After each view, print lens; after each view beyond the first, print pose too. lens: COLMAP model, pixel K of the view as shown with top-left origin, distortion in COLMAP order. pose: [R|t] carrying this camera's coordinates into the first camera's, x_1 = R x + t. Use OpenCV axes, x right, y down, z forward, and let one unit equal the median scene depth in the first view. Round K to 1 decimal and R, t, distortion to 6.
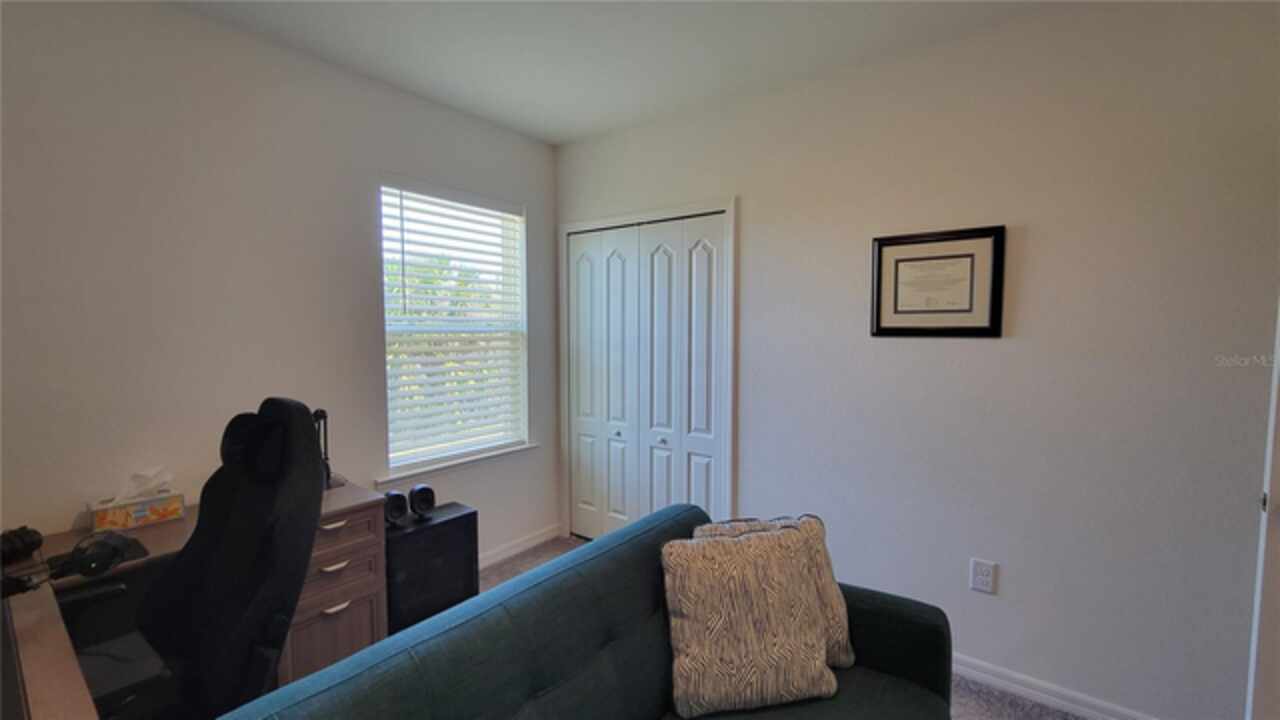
lens RADIAL K [[519.3, 0, 641.2], [0, 519.3, 351.4], [0, 0, 1]] dist [-0.007226, 0.001217]
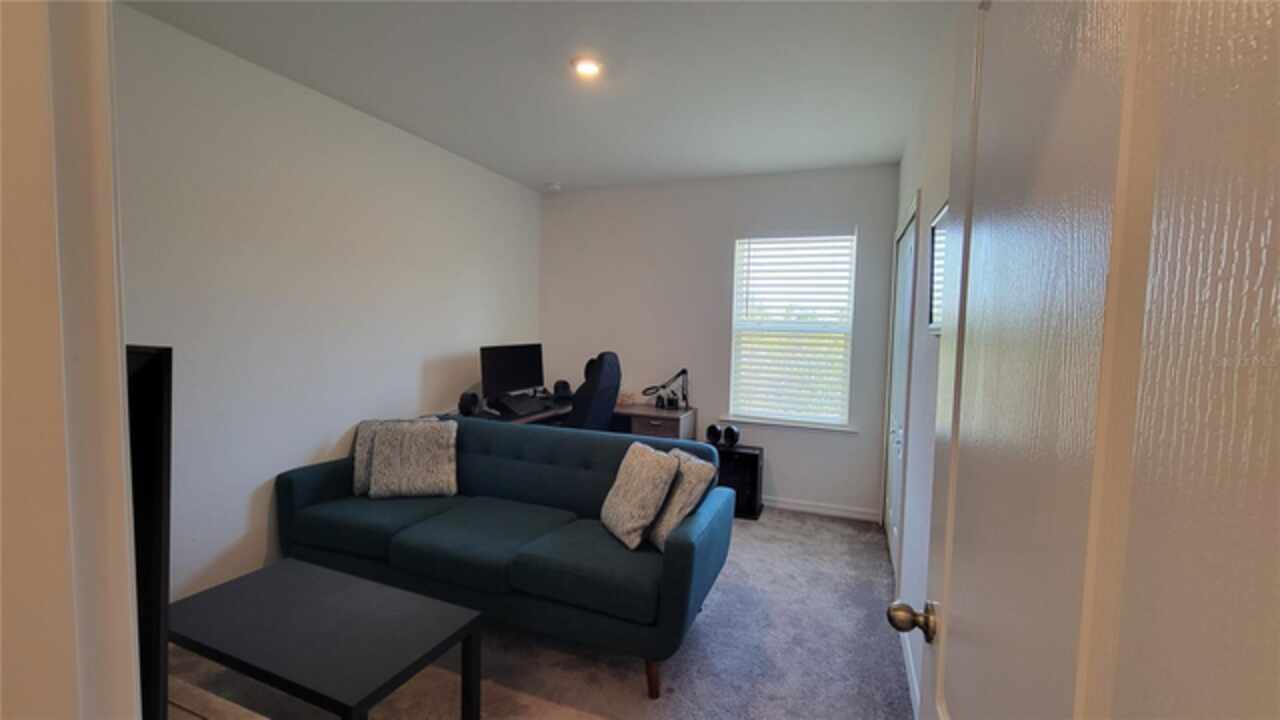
lens RADIAL K [[519.3, 0, 641.7], [0, 519.3, 355.9], [0, 0, 1]] dist [-0.007226, 0.001217]
pose [[0.275953, 0.069406, -0.958662, 0.968401], [-0.058775, 0.996741, 0.055245, -0.027689], [0.959372, 0.041101, 0.279133, 0.267356]]
